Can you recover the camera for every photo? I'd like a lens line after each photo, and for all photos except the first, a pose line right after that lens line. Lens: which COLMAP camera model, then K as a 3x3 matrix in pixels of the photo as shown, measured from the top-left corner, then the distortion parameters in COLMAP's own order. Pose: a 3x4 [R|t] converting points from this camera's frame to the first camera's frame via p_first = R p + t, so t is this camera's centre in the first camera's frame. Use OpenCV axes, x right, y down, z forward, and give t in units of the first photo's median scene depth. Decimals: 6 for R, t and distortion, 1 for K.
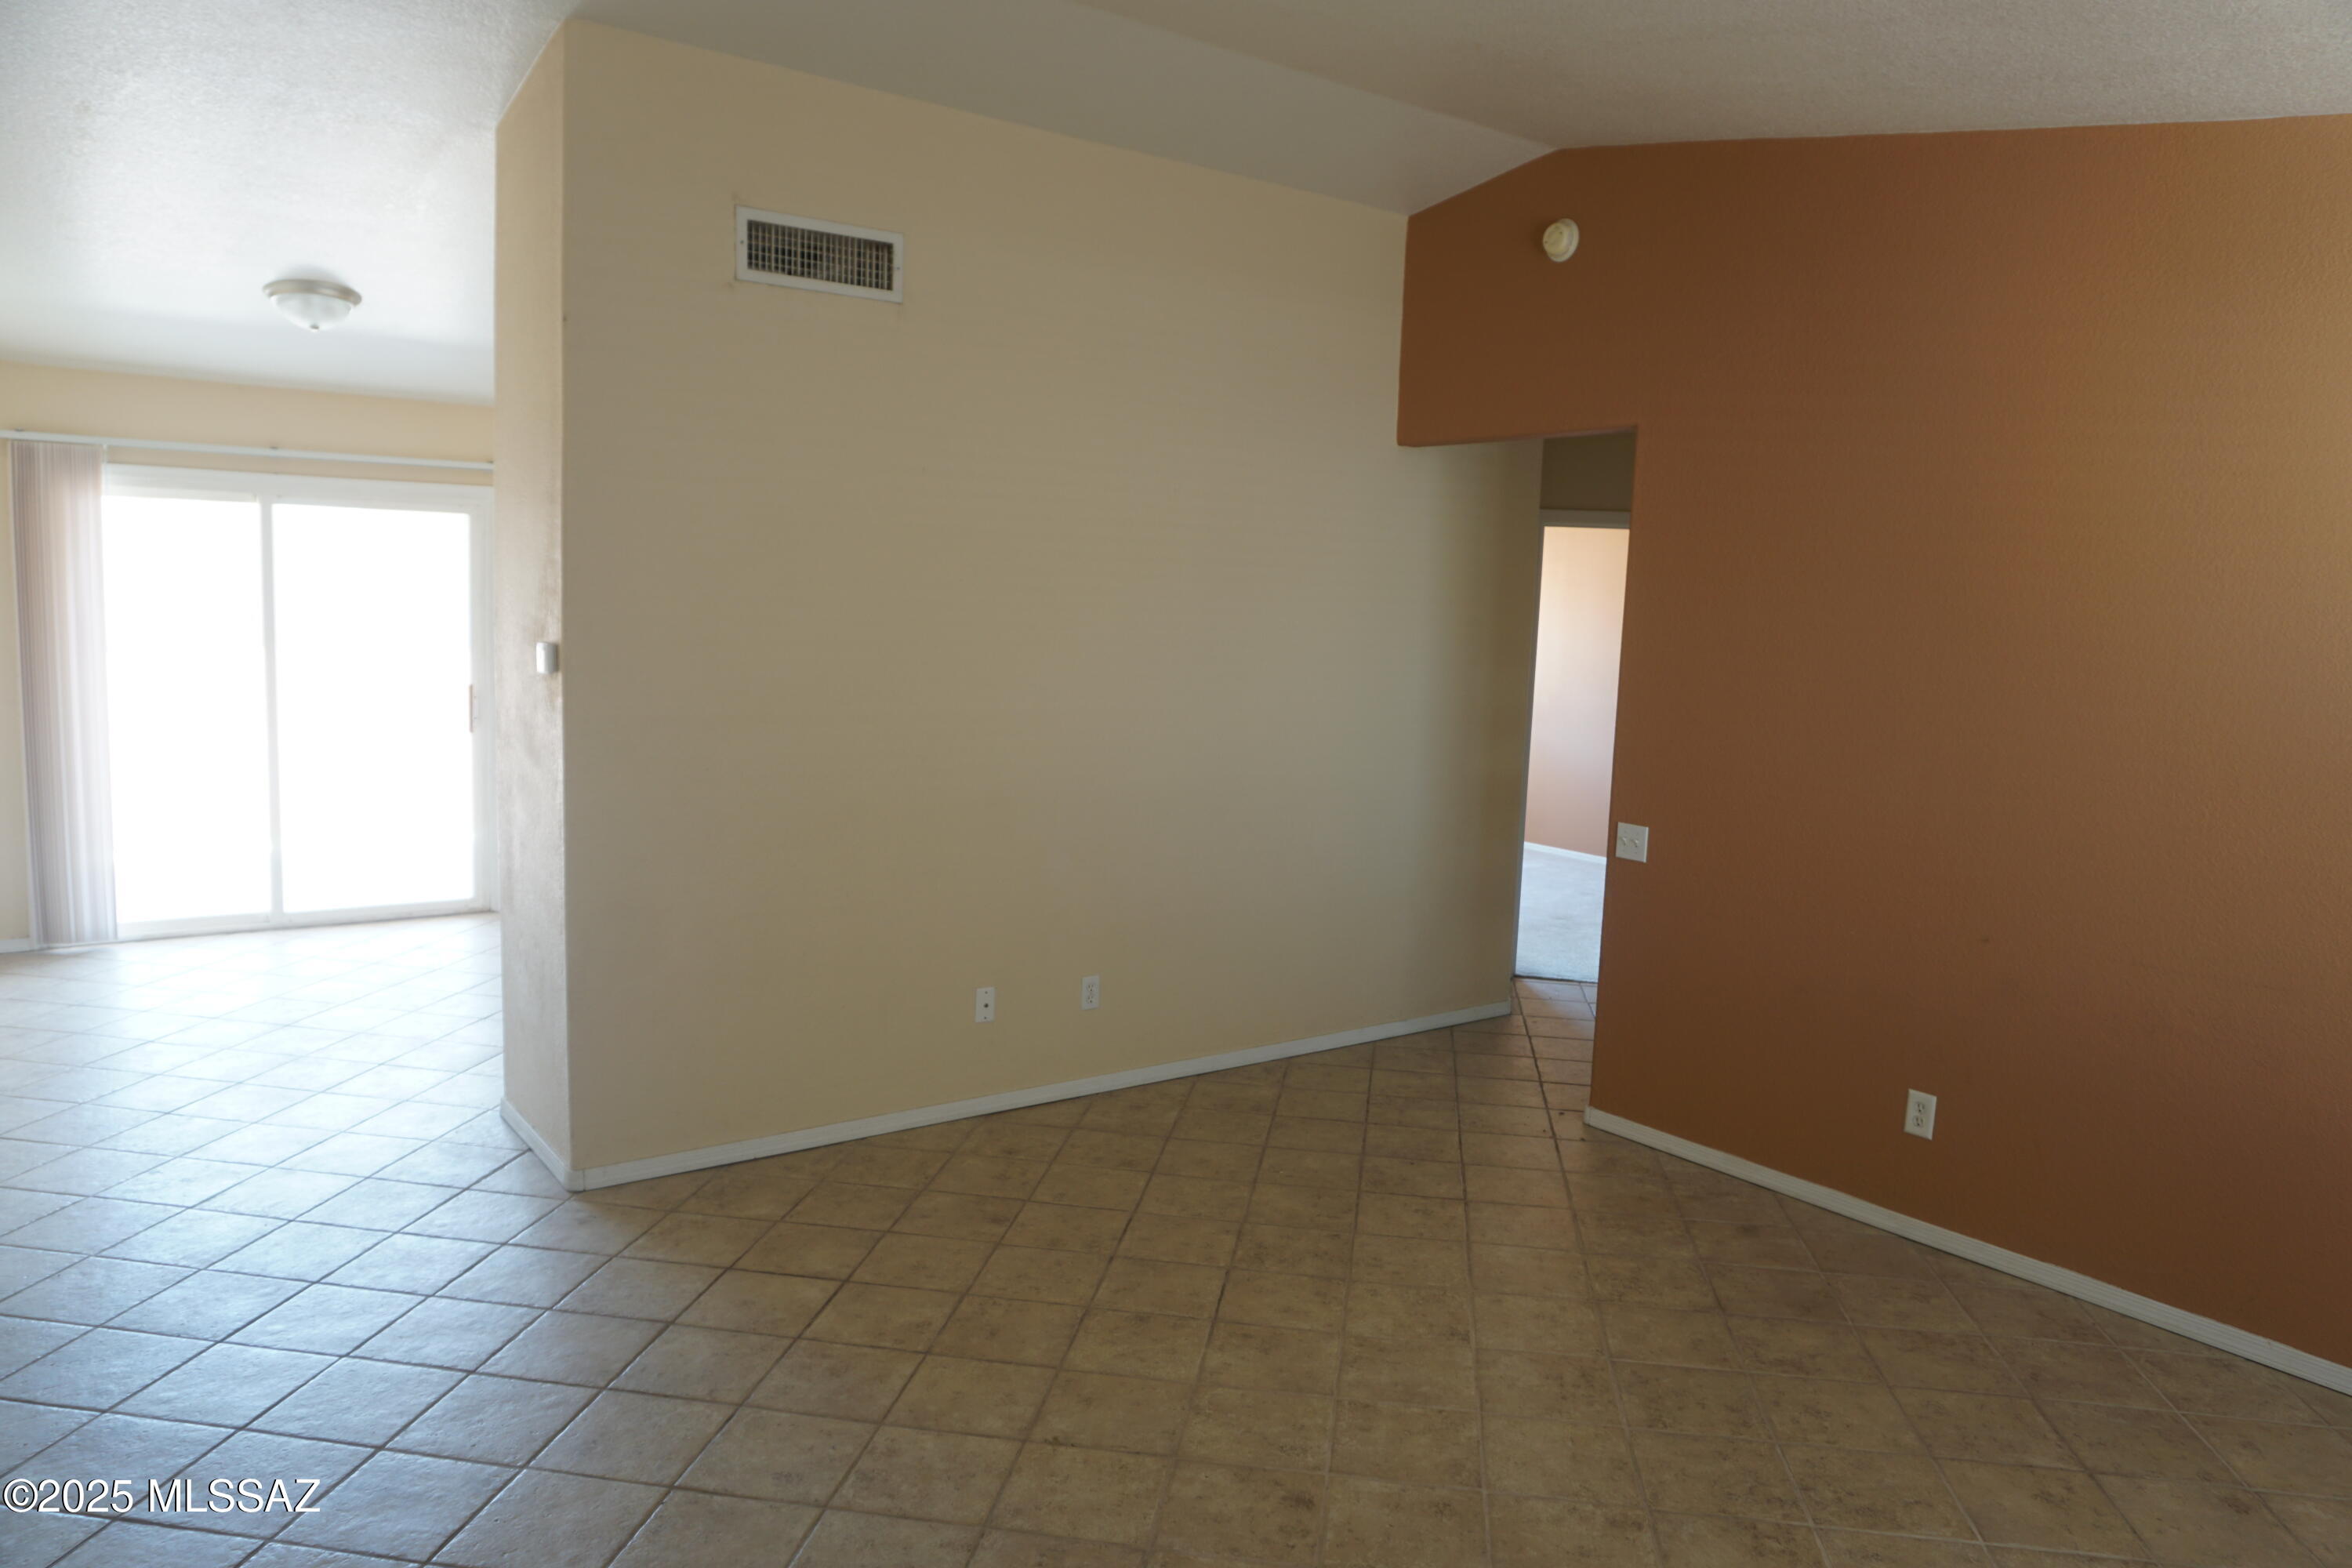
lens RADIAL K [[1578.4, 0, 1181.1], [0, 1578.4, 783.9], [0, 0, 1]] dist [-0.038708, 0.005302]
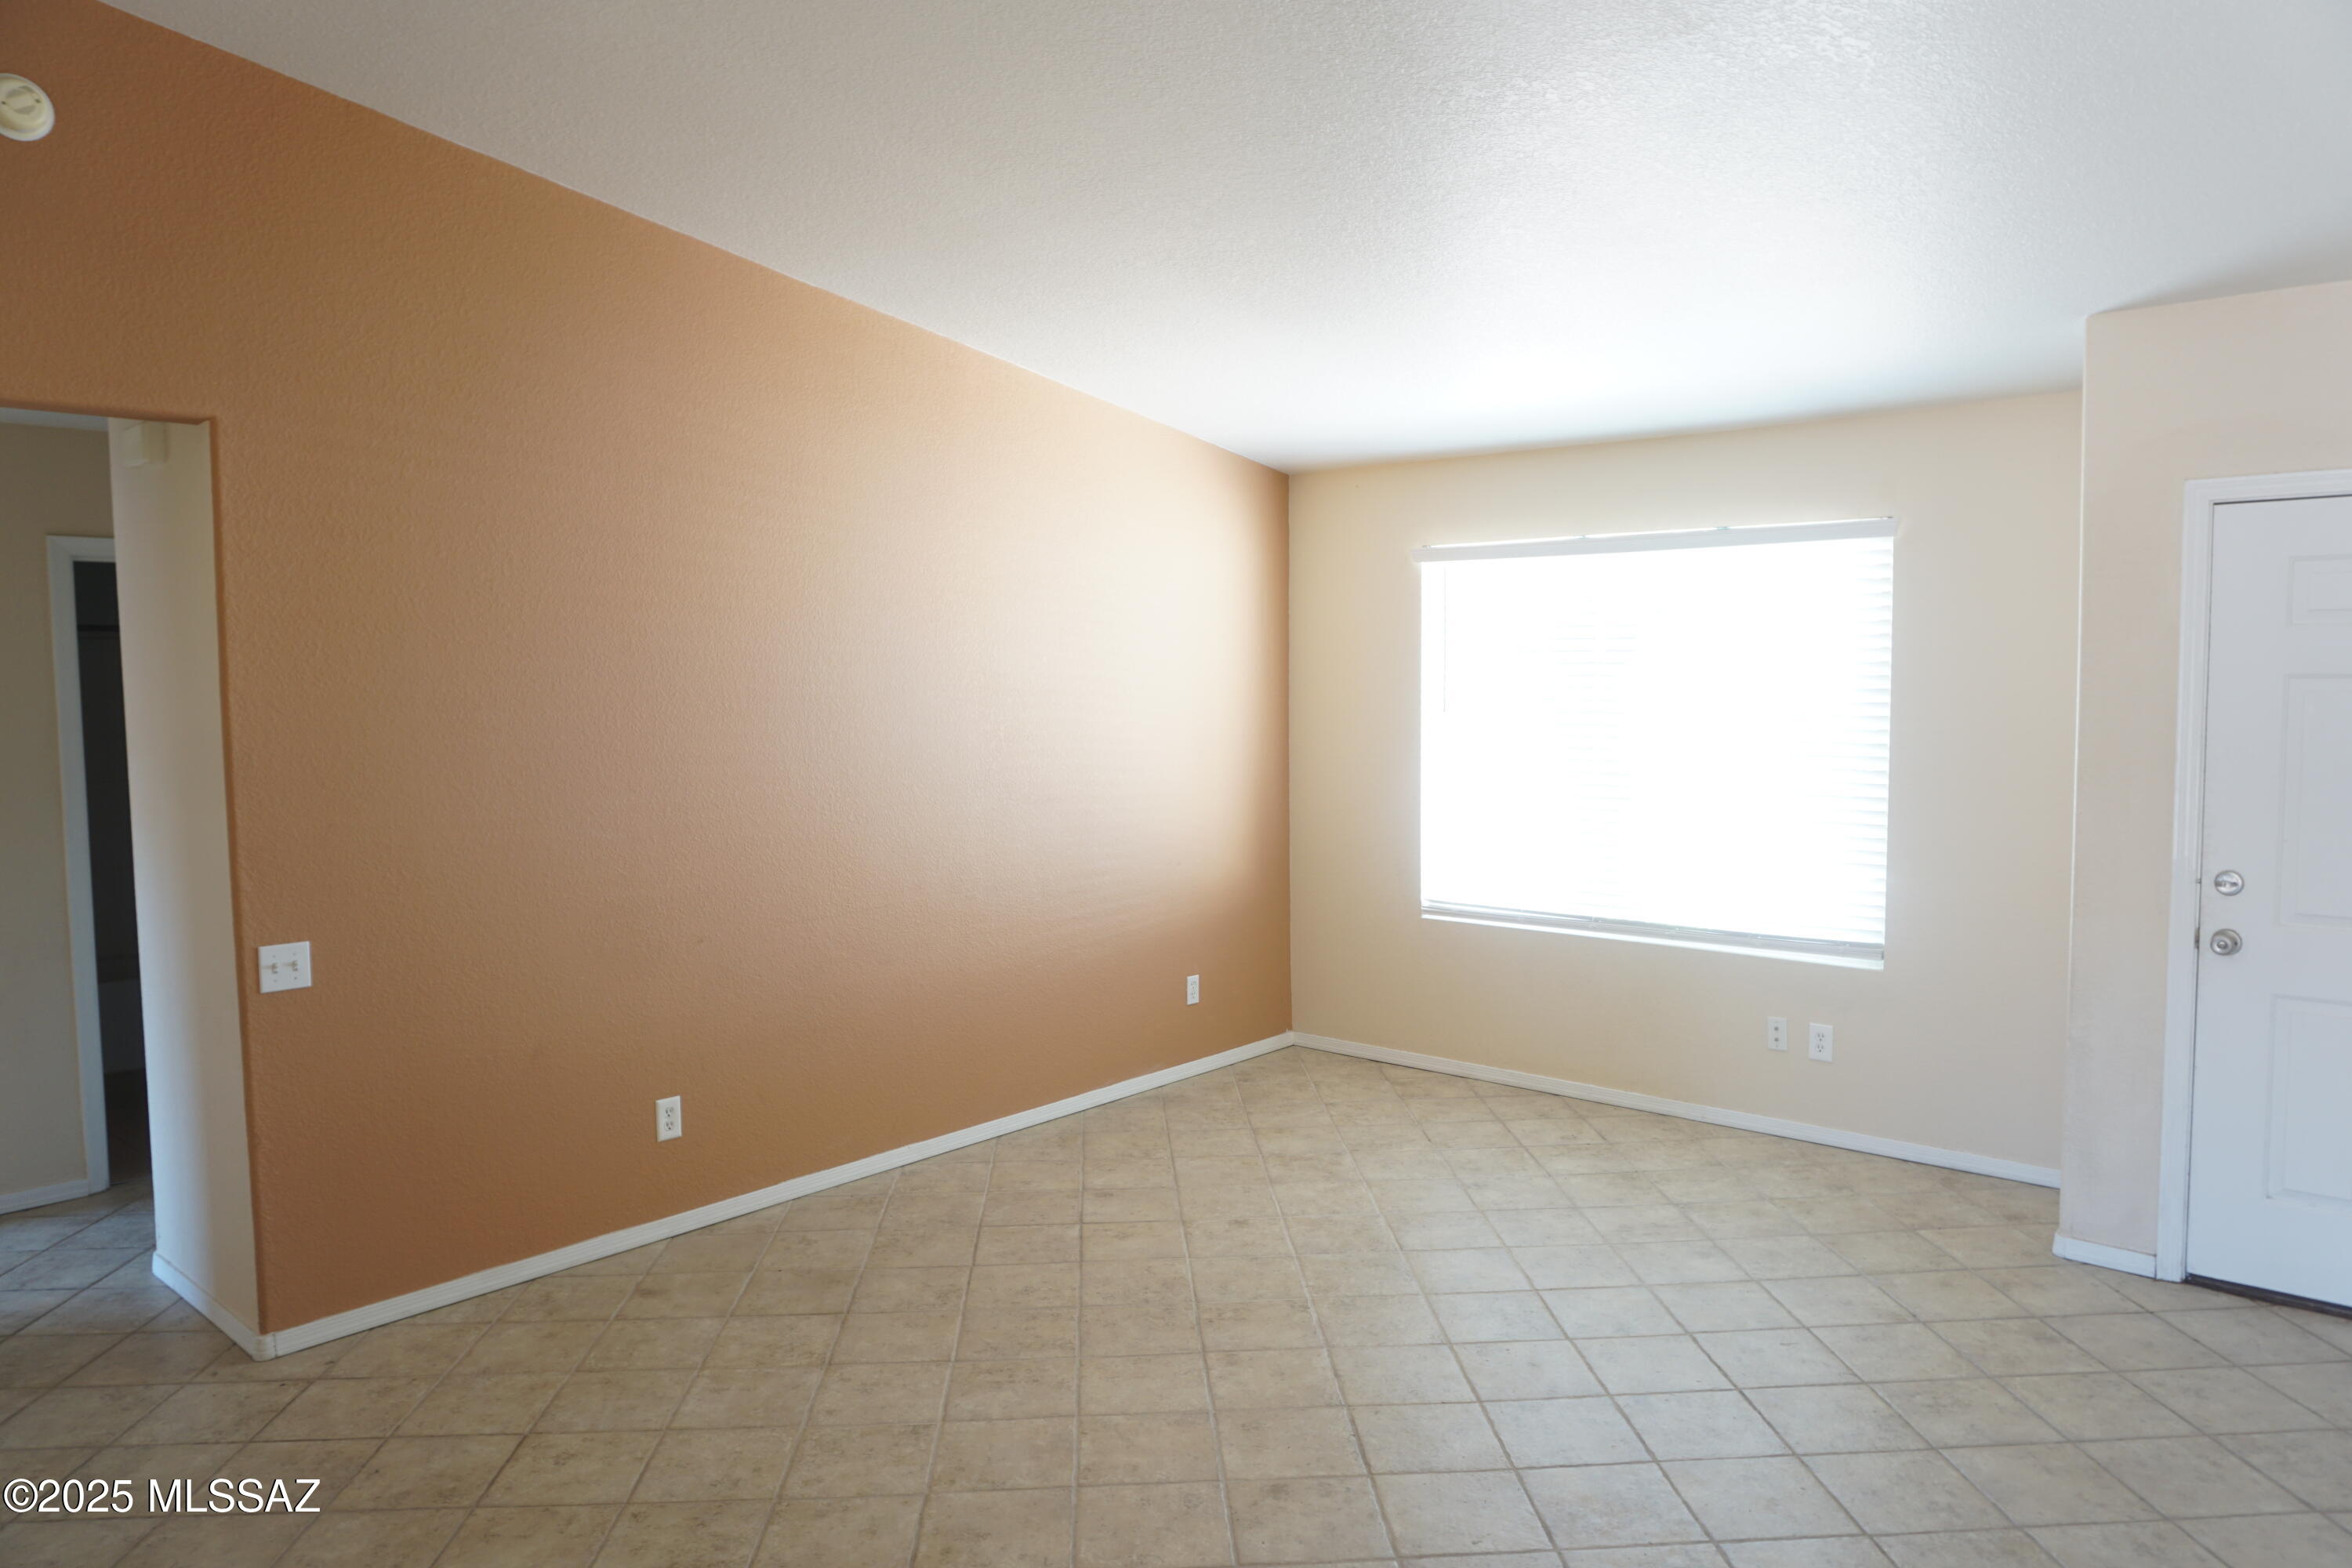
lens RADIAL K [[1578.4, 0, 1180.8], [0, 1578.4, 782.3], [0, 0, 1]] dist [-0.038708, 0.005302]
pose [[-0.216170, -0.107207, 0.970452, -0.699299], [0.117062, 0.983937, 0.134772, -0.134794], [-0.969313, 0.142737, -0.200148, 0.937727]]
